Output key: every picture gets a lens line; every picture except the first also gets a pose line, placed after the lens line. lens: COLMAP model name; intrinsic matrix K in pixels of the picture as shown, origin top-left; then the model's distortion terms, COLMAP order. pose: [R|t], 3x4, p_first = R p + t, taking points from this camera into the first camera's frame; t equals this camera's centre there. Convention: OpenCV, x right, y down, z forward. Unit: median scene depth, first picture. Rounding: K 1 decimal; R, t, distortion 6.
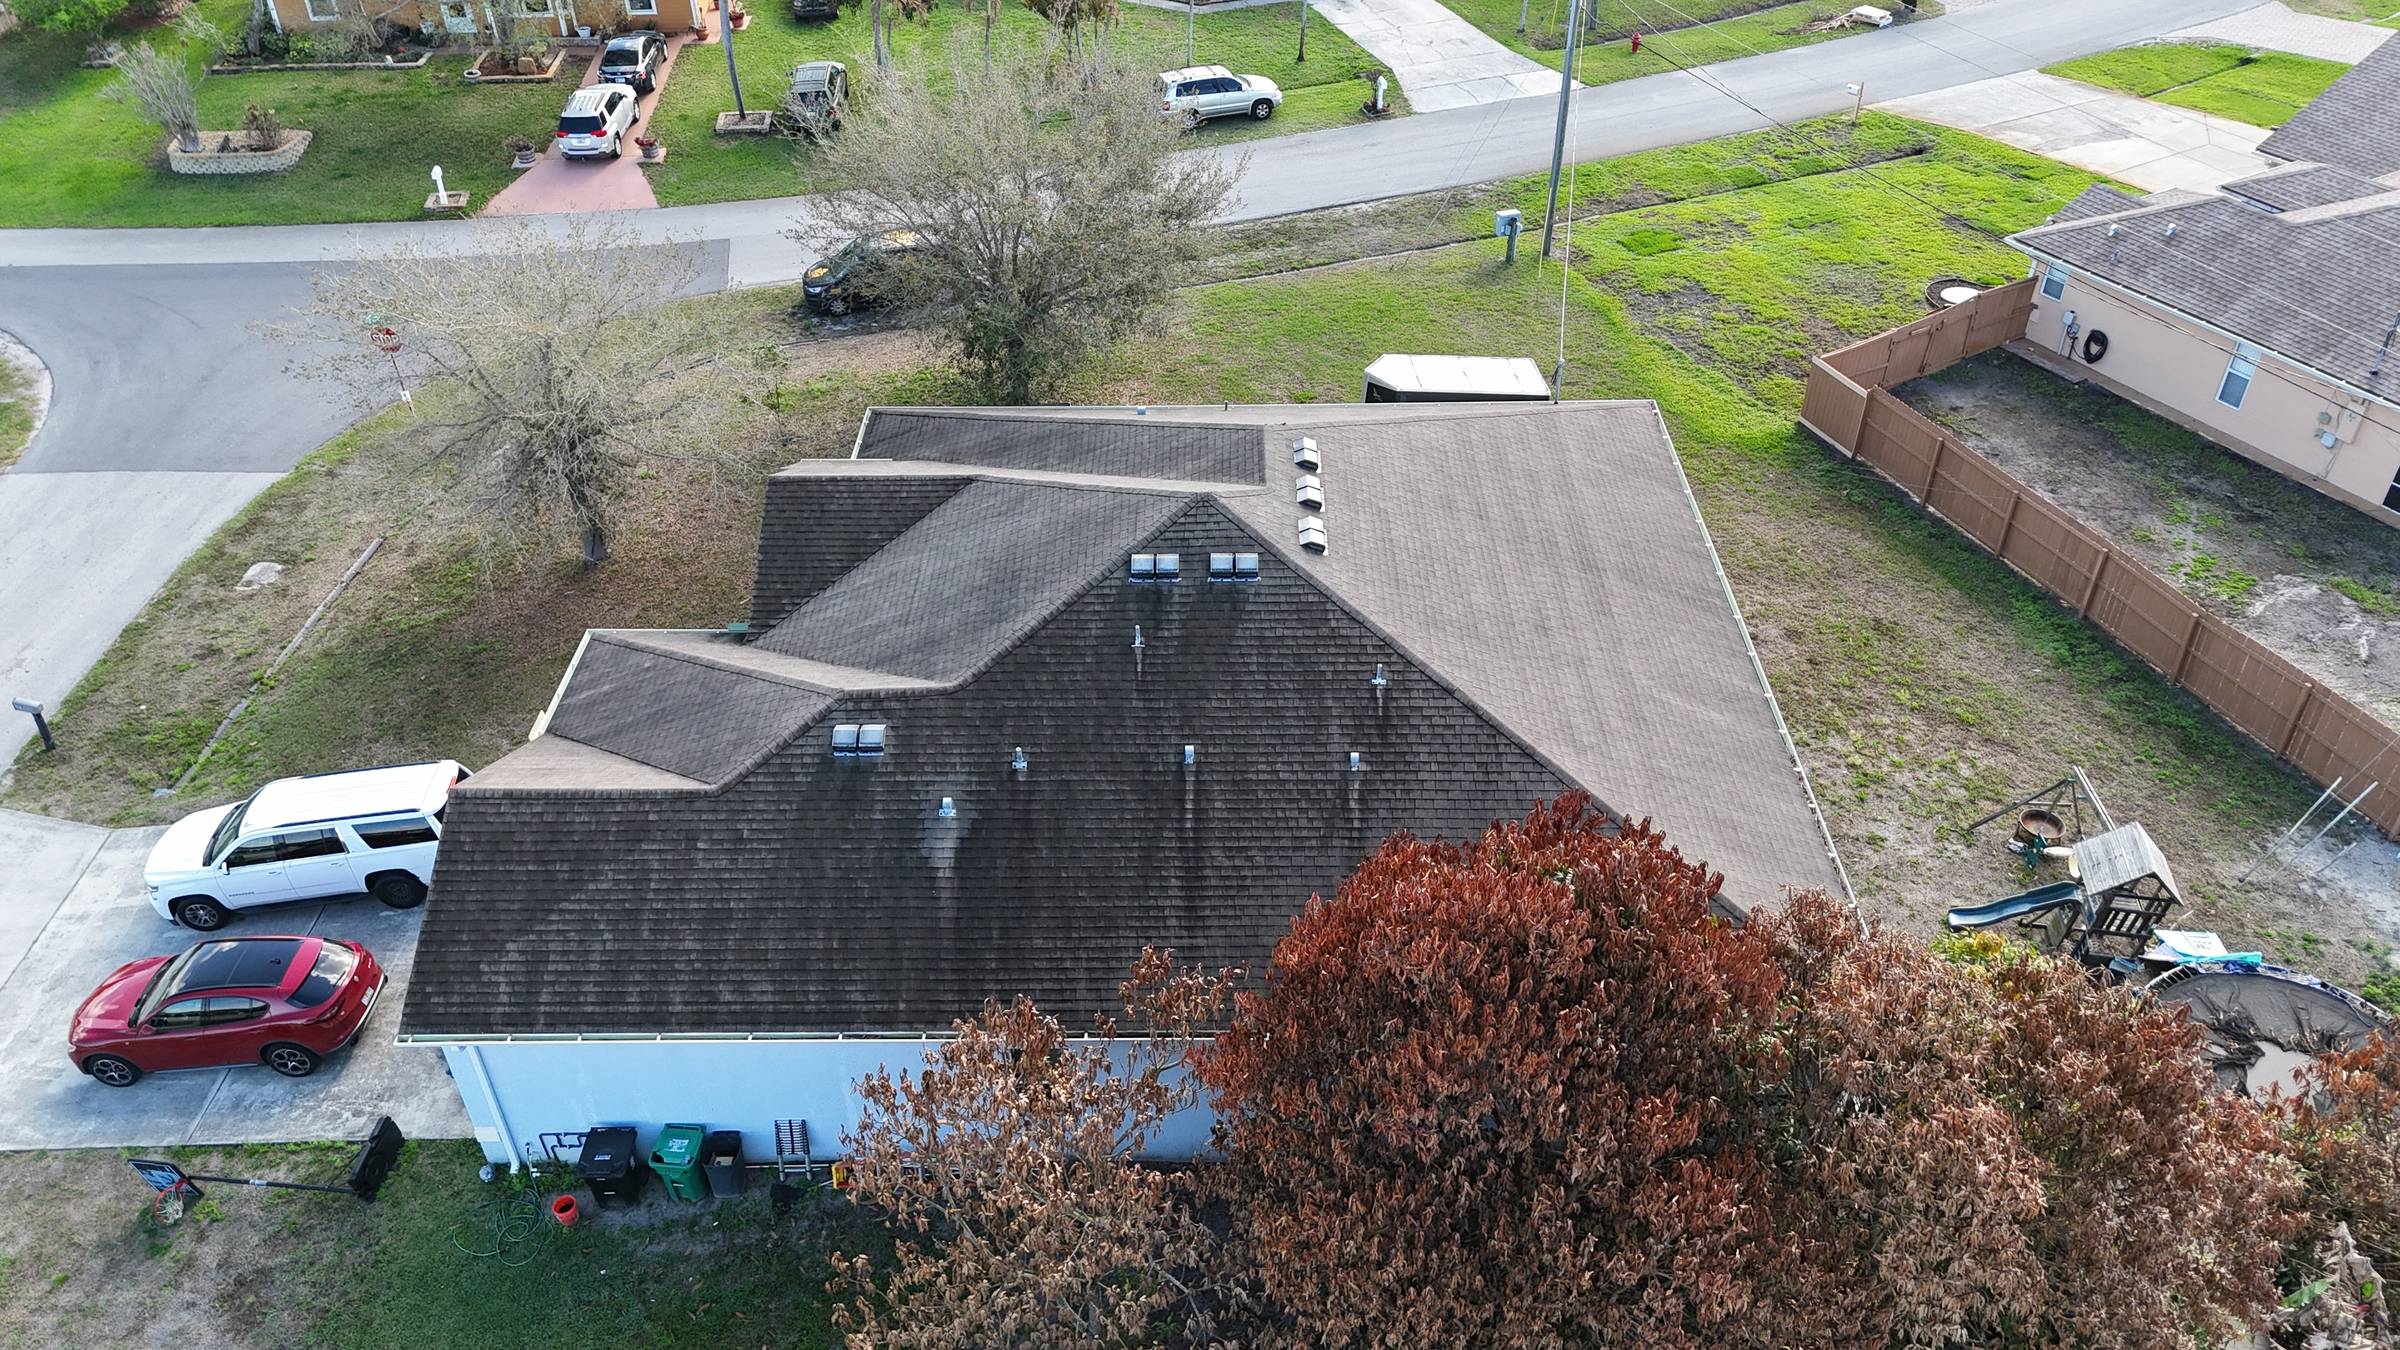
lens RADIAL K [[1763.7, 0, 1203.0], [0, 1763.7, 674.3], [0, 0, 1]] dist [0.061215, -0.056368]
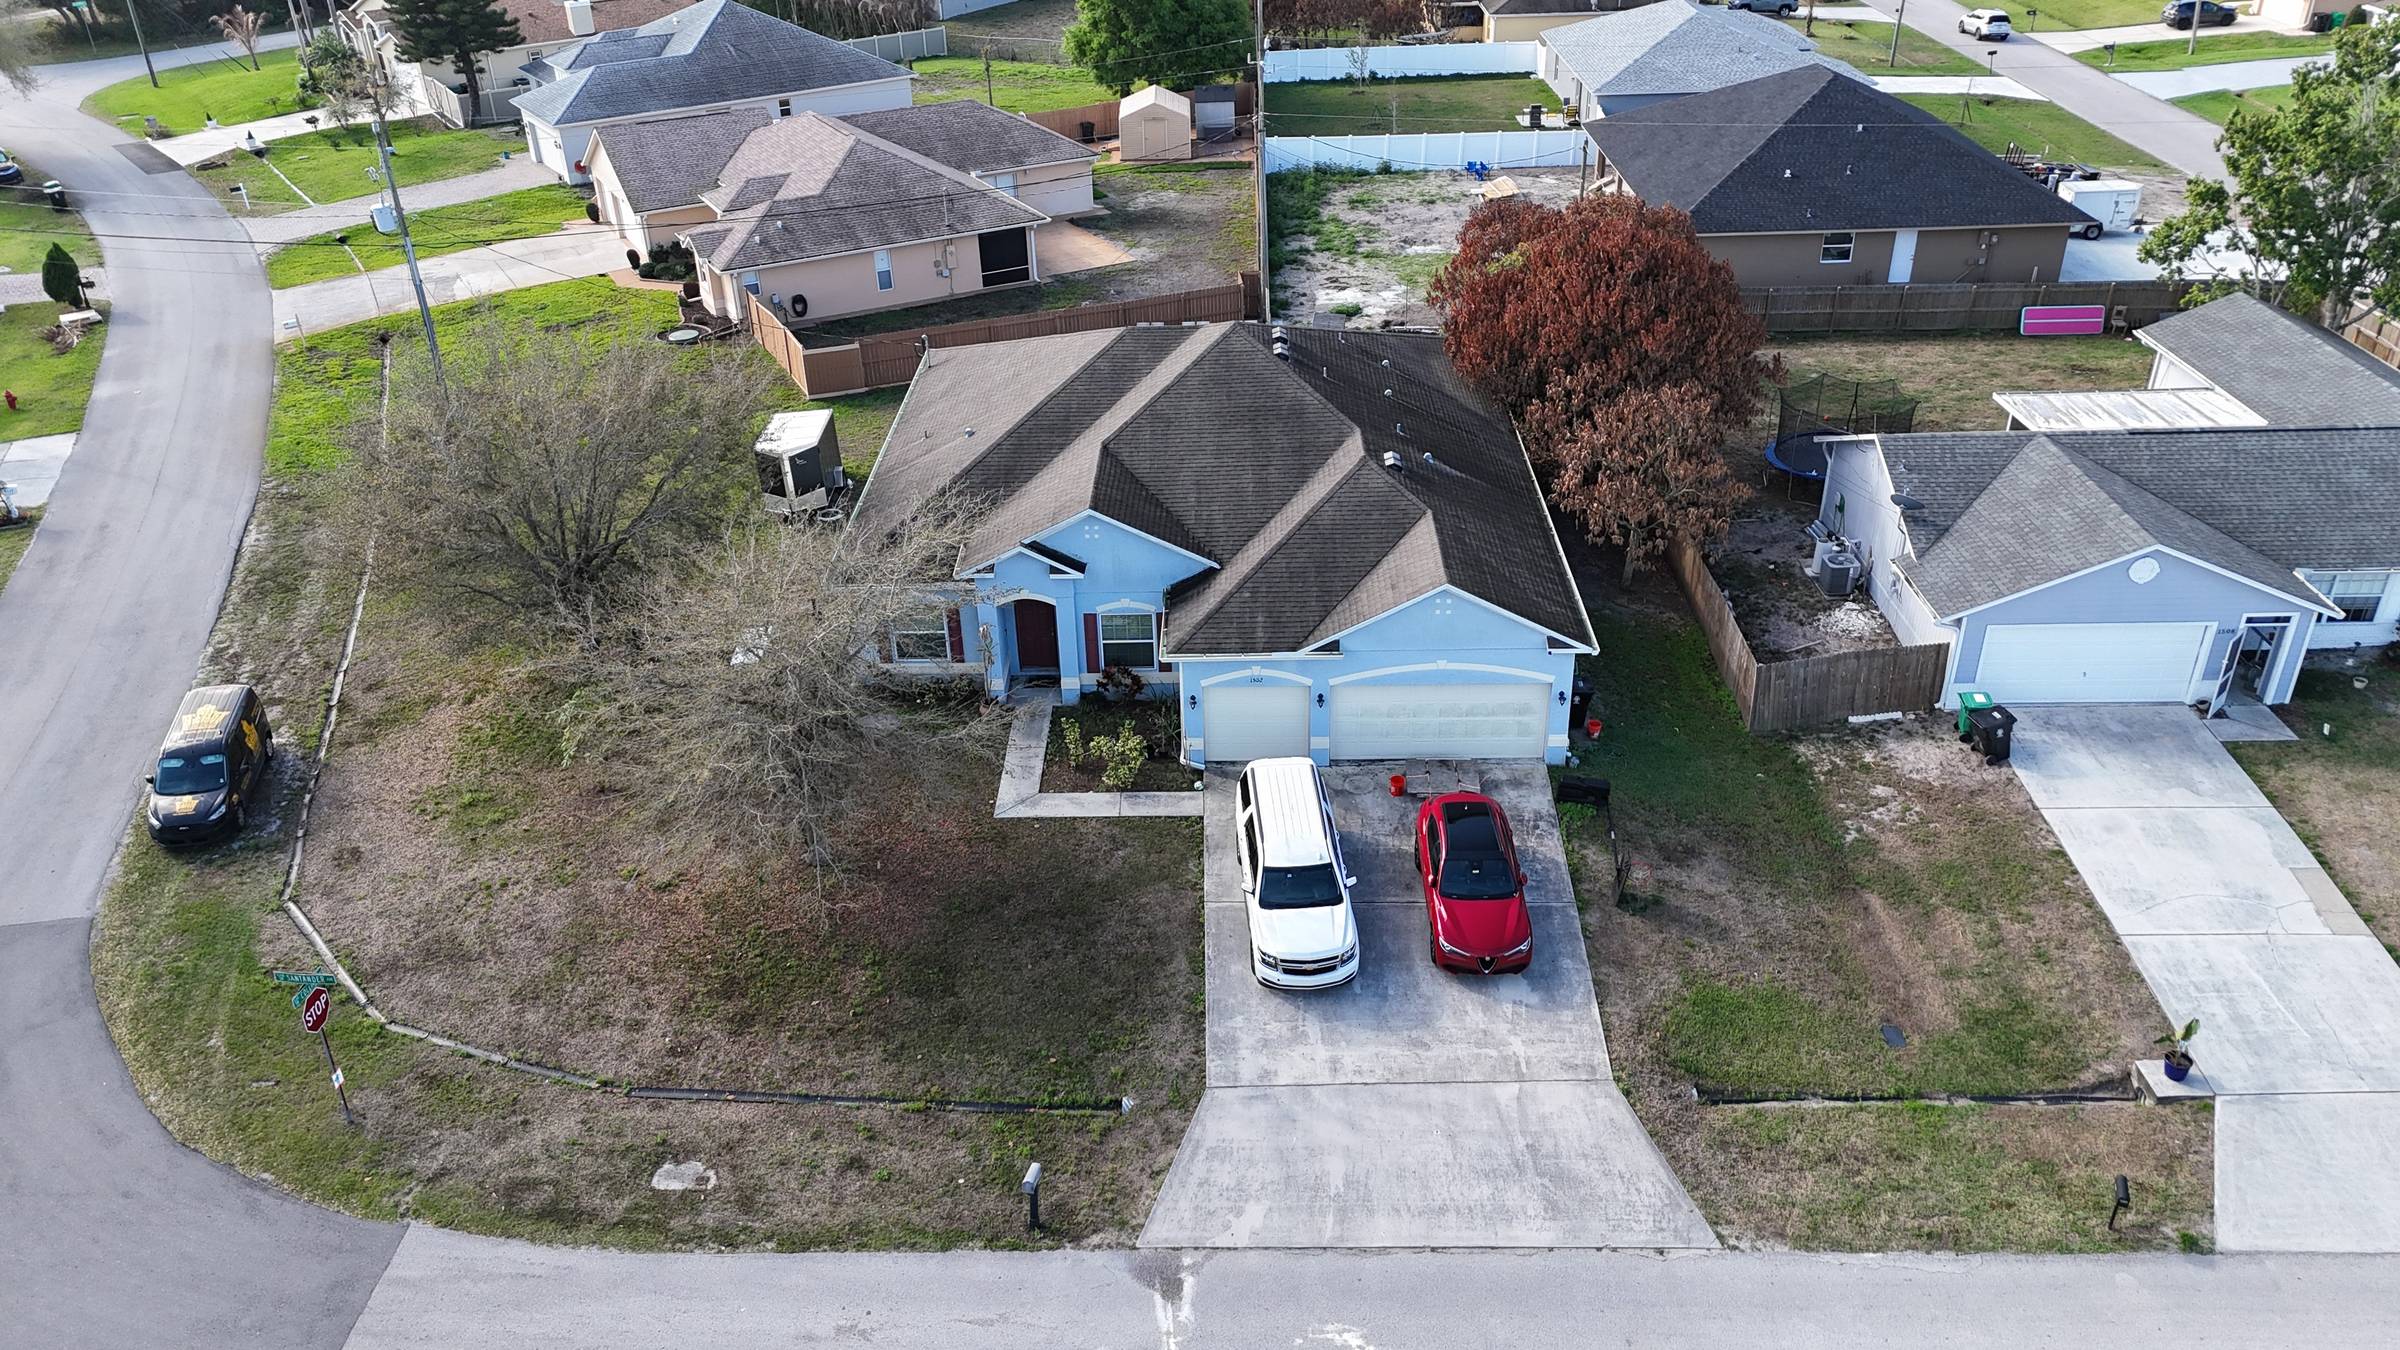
lens RADIAL K [[1763.7, 0, 1203.0], [0, 1763.7, 674.3], [0, 0, 1]] dist [0.061215, -0.056368]
pose [[0.005981, -0.481969, 0.876168, -1.637874], [0.629001, 0.682954, 0.371391, -0.519070], [-0.777381, 0.548889, 0.307243, 0.710387]]
